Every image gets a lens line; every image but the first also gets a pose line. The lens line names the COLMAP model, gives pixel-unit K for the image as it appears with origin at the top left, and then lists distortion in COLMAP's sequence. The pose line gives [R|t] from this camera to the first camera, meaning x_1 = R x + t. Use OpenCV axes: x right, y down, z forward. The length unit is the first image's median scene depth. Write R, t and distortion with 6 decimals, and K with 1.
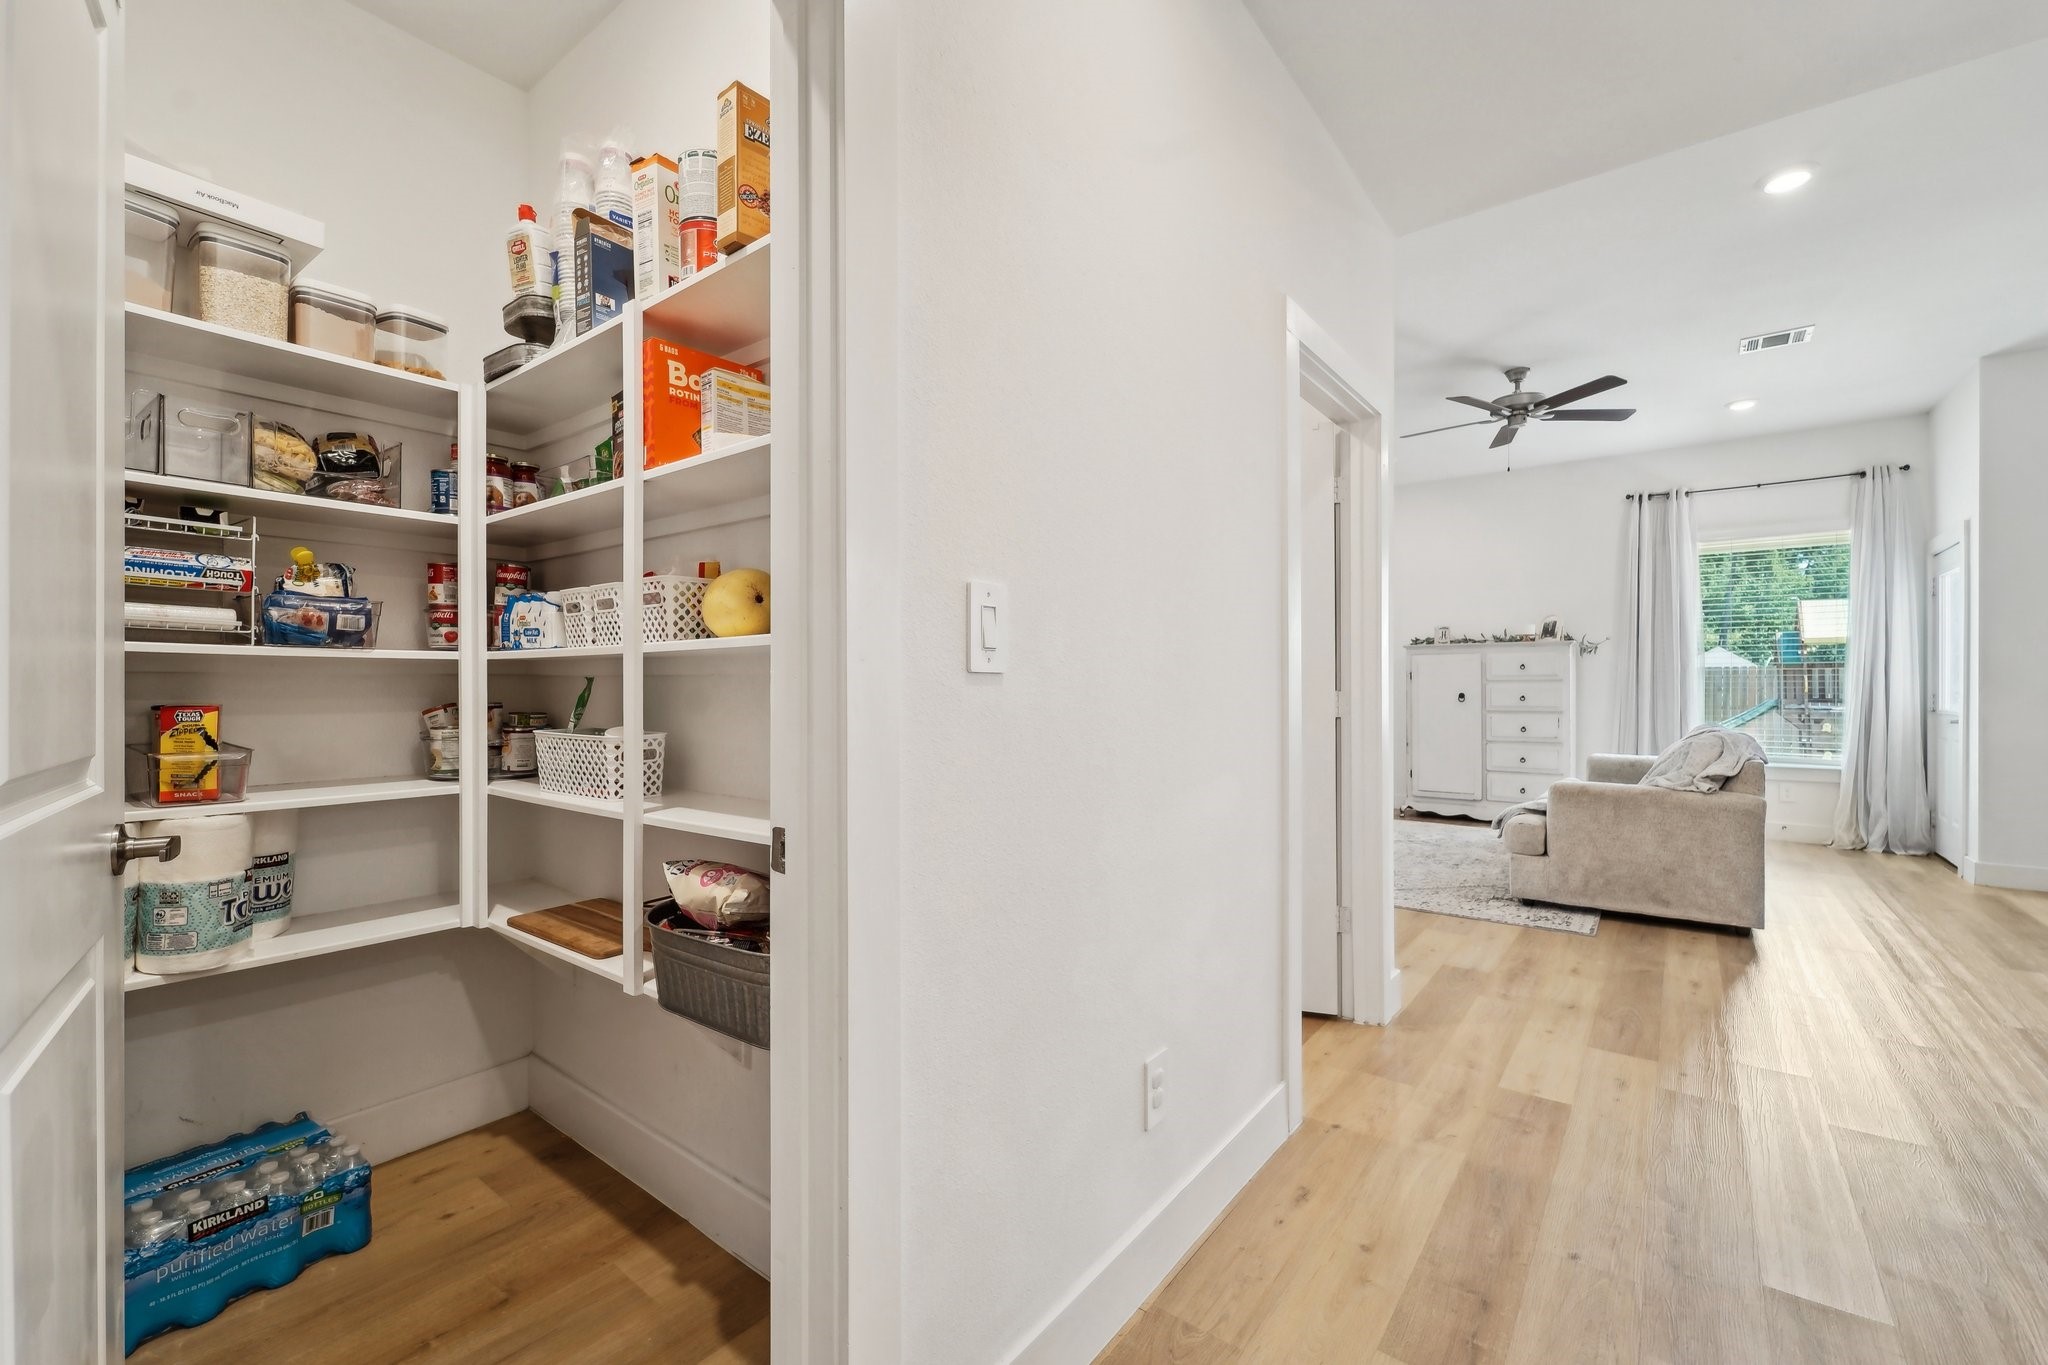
lens RADIAL K [[846.9, 0, 1023.8], [0, 846.9, 691.3], [0, 0, 1]] dist [0.003807, -0.002369]
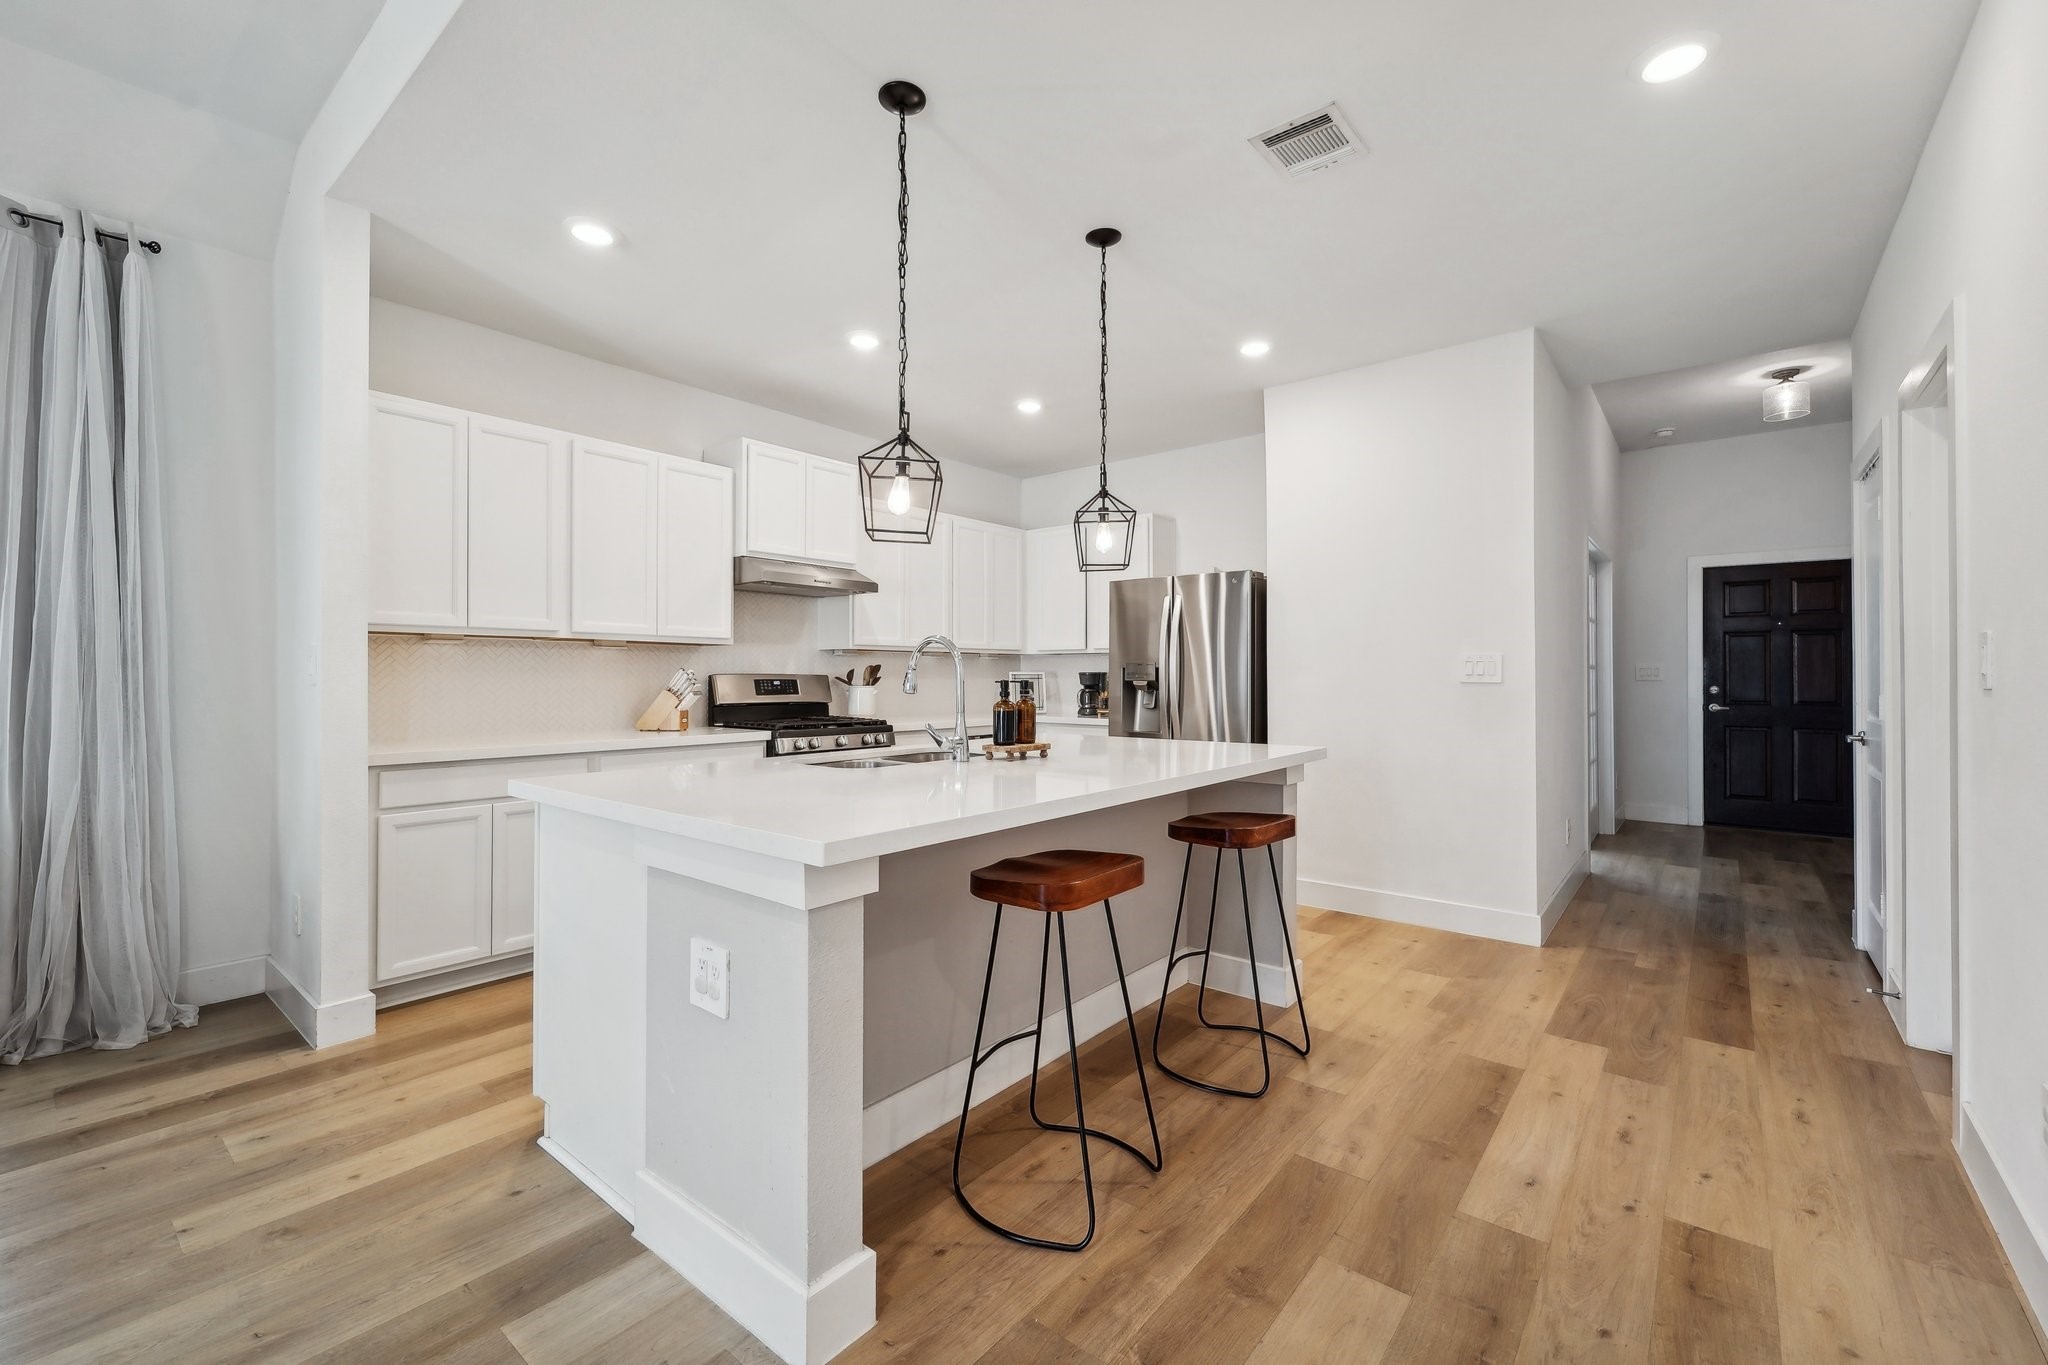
lens RADIAL K [[846.9, 0, 1016.2], [0, 846.9, 673.4], [0, 0, 1]] dist [0.003807, -0.002369]
pose [[-0.999506, 0.000231, 0.031418, 0.355096], [0.000240, 1.000000, 0.000277, -0.011533], [-0.031418, 0.000285, -0.999506, 0.546576]]
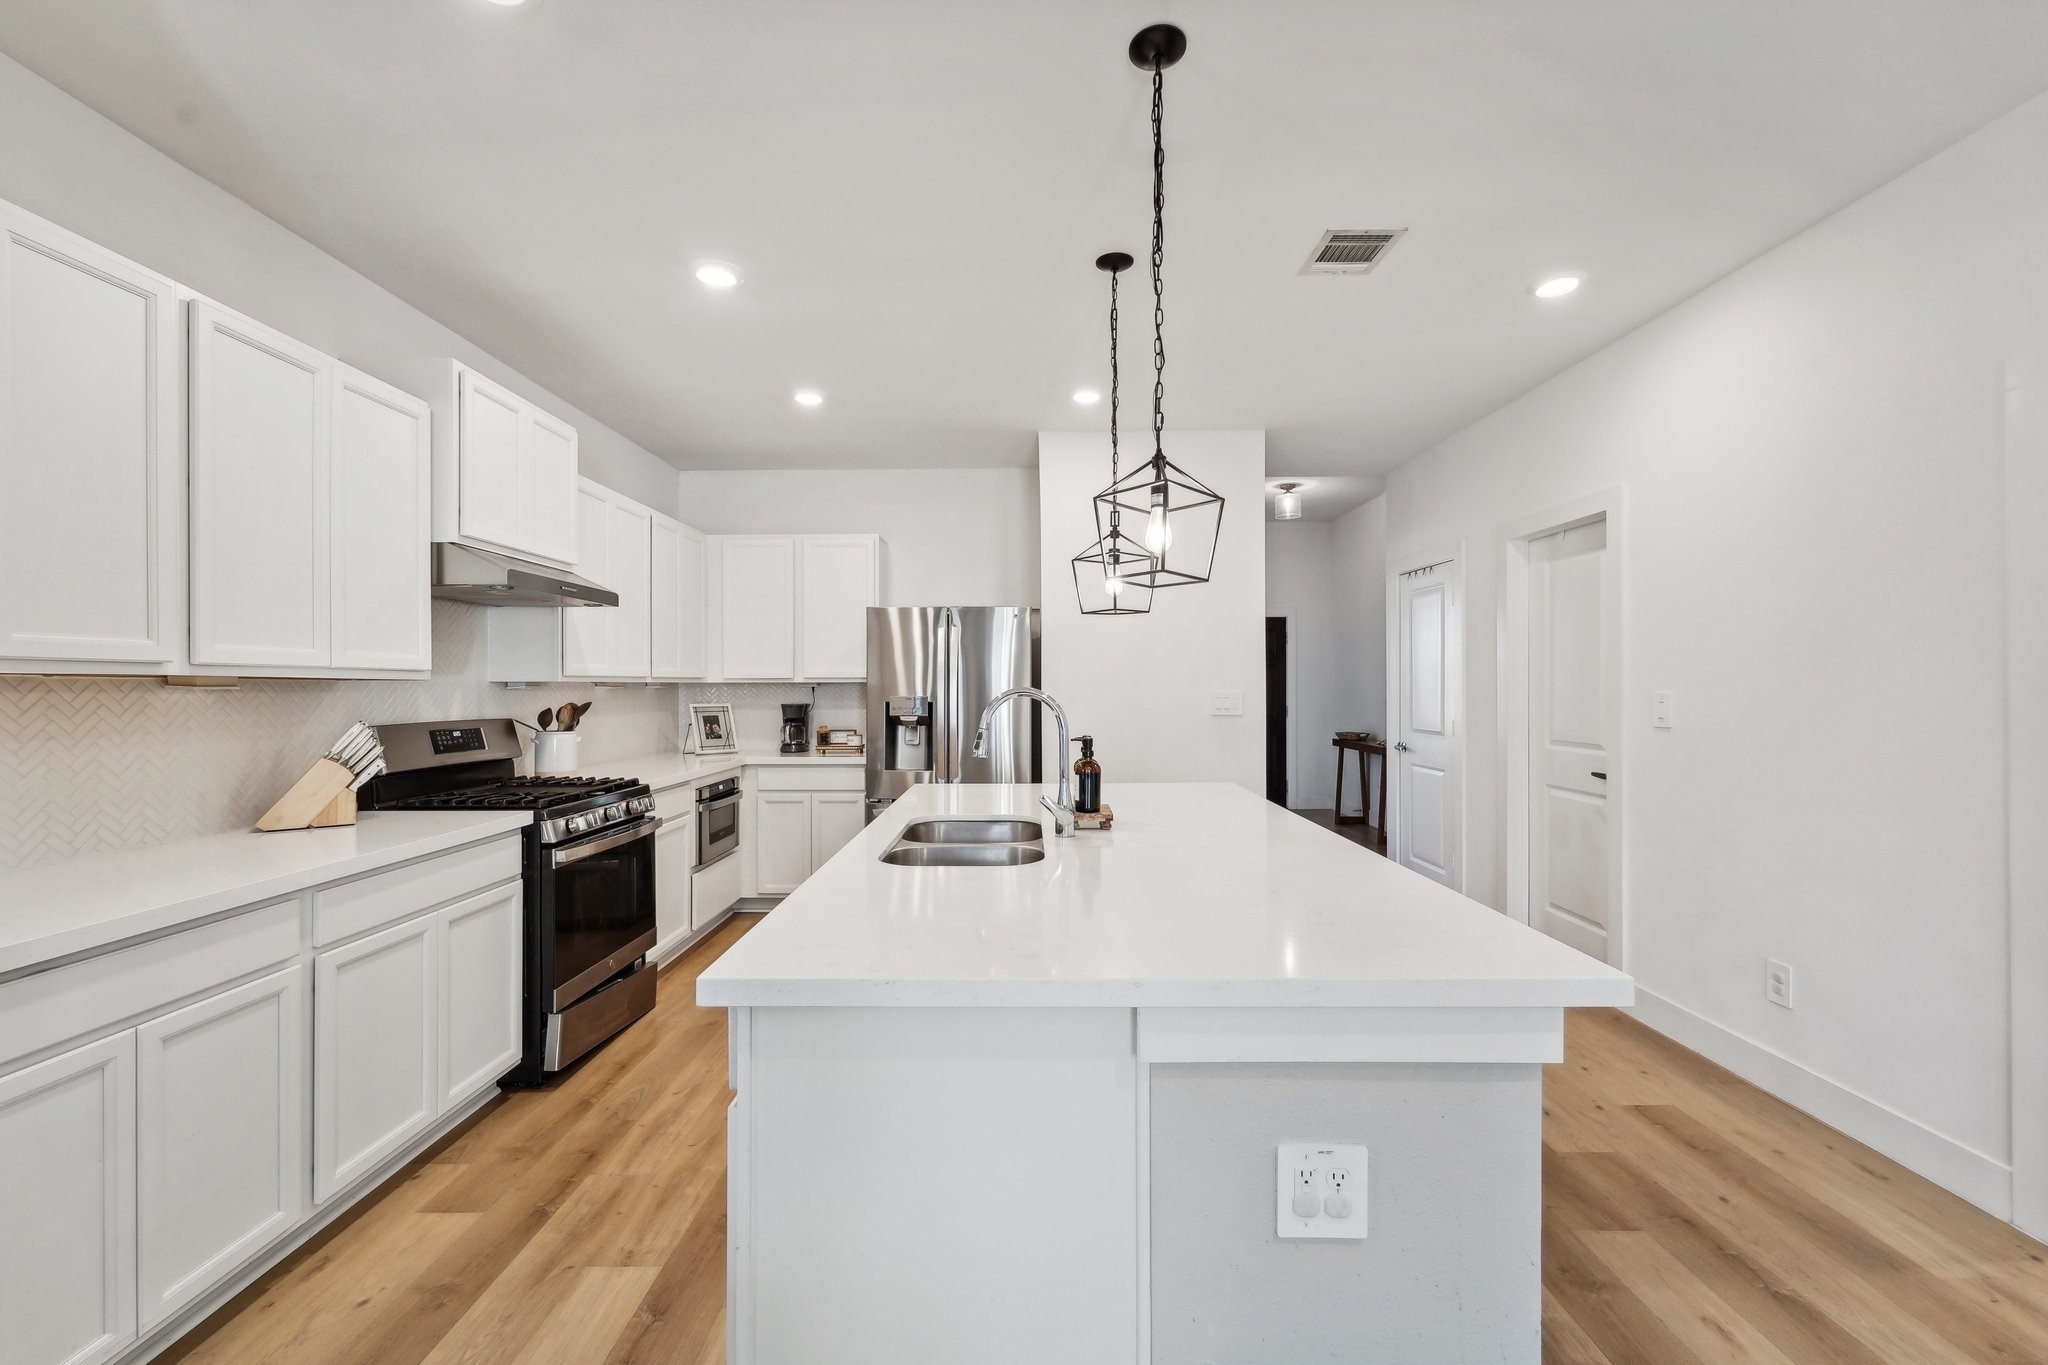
lens RADIAL K [[846.9, 0, 1020.4], [0, 846.9, 681.5], [0, 0, 1]] dist [0.003807, -0.002369]
pose [[-0.795447, -0.000026, -0.606023, 0.647322], [0.000807, 0.999999, -0.001102, -0.034596], [0.606022, -0.001366, -0.795447, 0.390907]]
